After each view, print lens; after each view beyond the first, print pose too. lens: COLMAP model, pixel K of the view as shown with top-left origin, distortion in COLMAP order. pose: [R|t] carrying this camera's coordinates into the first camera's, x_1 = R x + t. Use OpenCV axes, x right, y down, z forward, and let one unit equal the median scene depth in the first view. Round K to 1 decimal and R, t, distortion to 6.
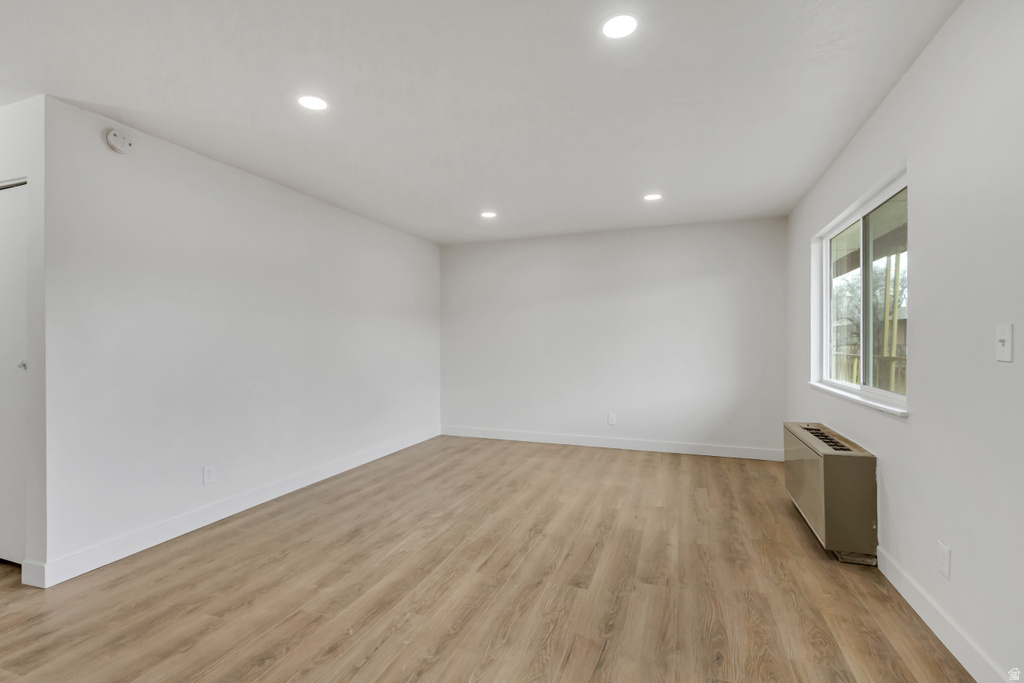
lens RADIAL K [[471.4, 0, 516.9], [0, 471.4, 341.0], [0, 0, 1]] dist [0.010793, -0.005268]
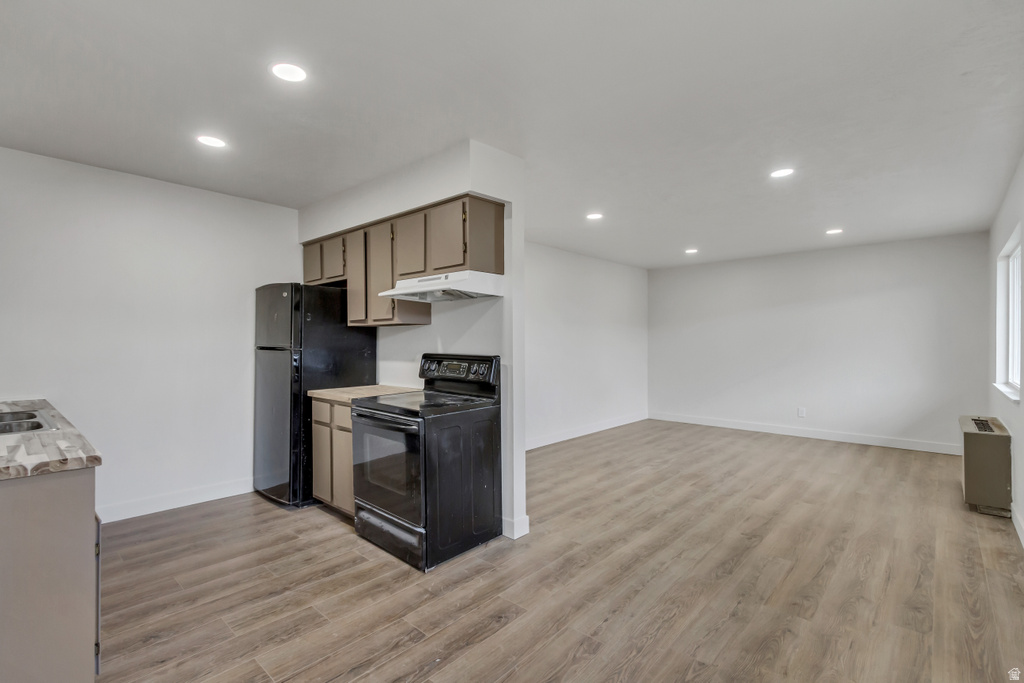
lens RADIAL K [[471.4, 0, 514.2], [0, 471.4, 346.0], [0, 0, 1]] dist [0.010793, -0.005268]
pose [[0.924239, 0.002588, -0.381805, -0.020114], [0.000227, 0.999973, 0.007328, -0.015381], [0.381814, -0.006860, 0.924214, -0.680385]]
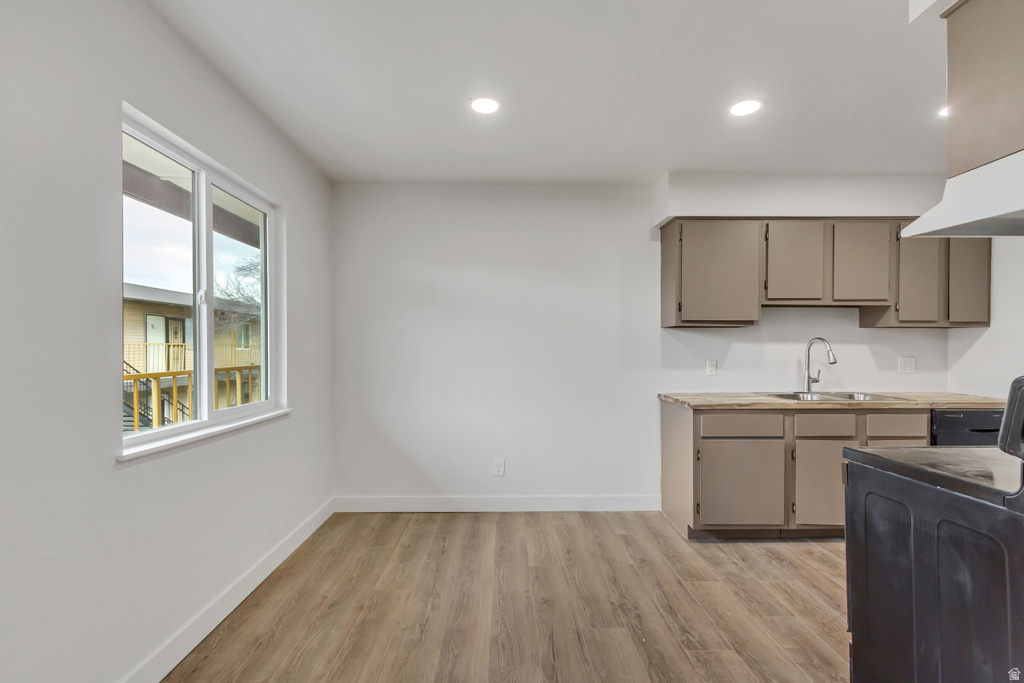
lens RADIAL K [[471.4, 0, 511.5], [0, 471.4, 346.1], [0, 0, 1]] dist [0.010793, -0.005268]
pose [[-0.934651, -0.001810, -0.355562, 0.069906], [-0.002268, 0.999997, 0.000870, -0.011488], [0.355559, 0.001619, -0.934652, 0.496307]]
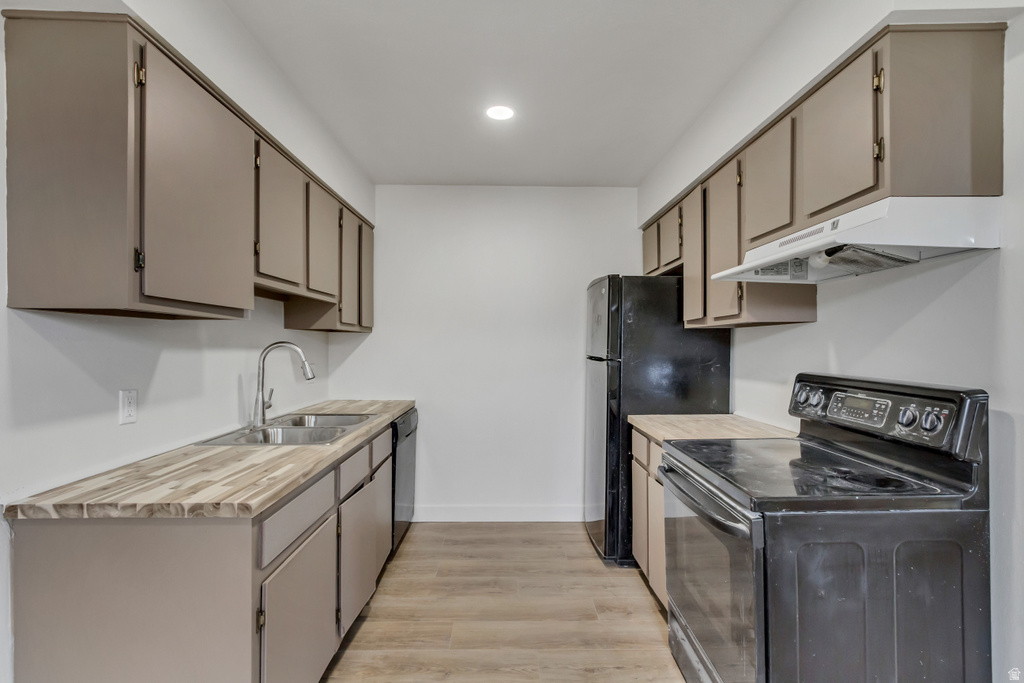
lens RADIAL K [[471.4, 0, 511.0], [0, 471.4, 346.8], [0, 0, 1]] dist [0.010793, -0.005268]
pose [[0.345742, 0.002694, -0.938326, -0.195343], [-0.000486, 0.999996, 0.002692, -0.027918], [0.938329, -0.000474, 0.345742, -0.278136]]
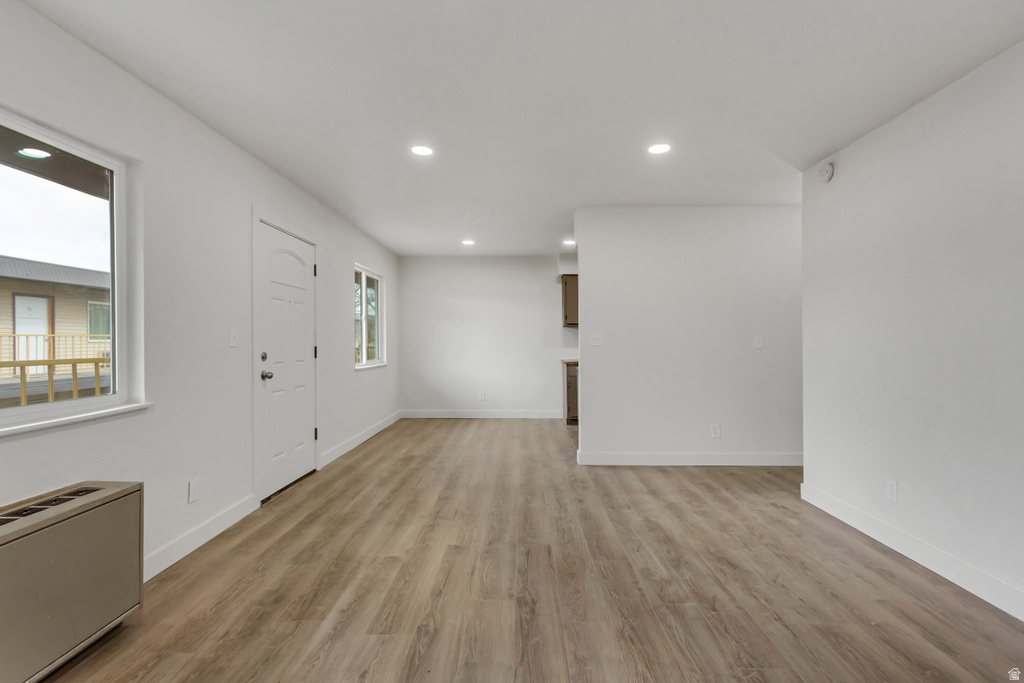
lens RADIAL K [[471.4, 0, 520.2], [0, 471.4, 351.6], [0, 0, 1]] dist [0.010793, -0.005268]
pose [[-0.943813, 0.010331, -0.330318, 0.299381], [0.002053, 0.999675, 0.025401, 0.008231], [0.330474, 0.023295, -0.943528, 1.777557]]
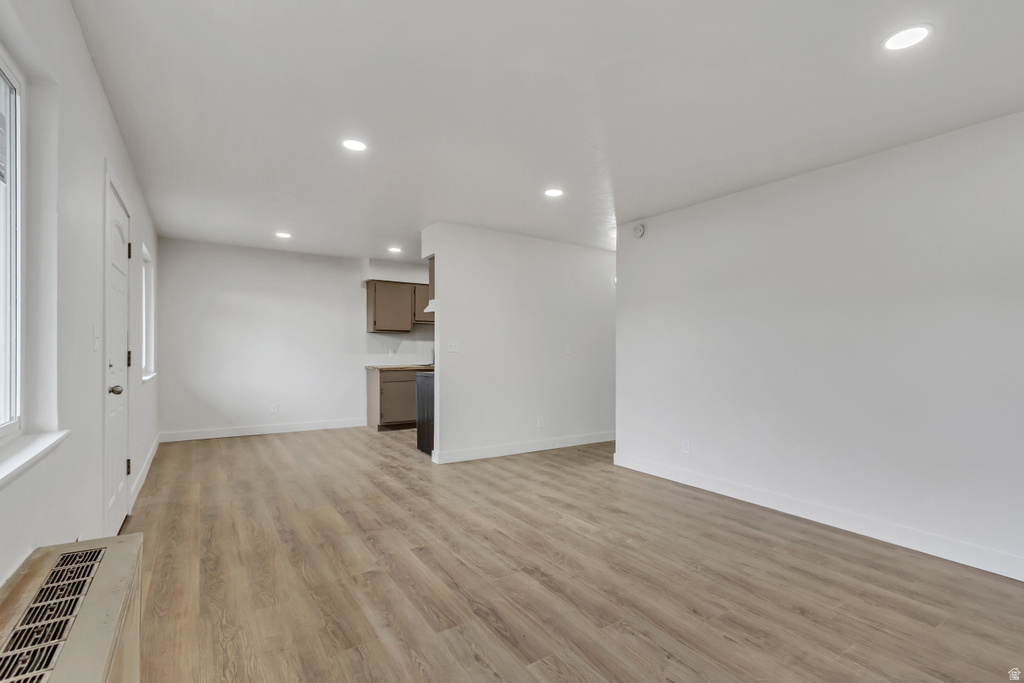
lens RADIAL K [[471.4, 0, 515.5], [0, 471.4, 357.1], [0, 0, 1]] dist [0.010793, -0.005268]
pose [[-0.597438, 0.011259, -0.801836, 0.772986], [-0.009894, 0.999722, 0.021409, 0.008816], [0.801854, 0.020724, -0.597161, 1.573374]]
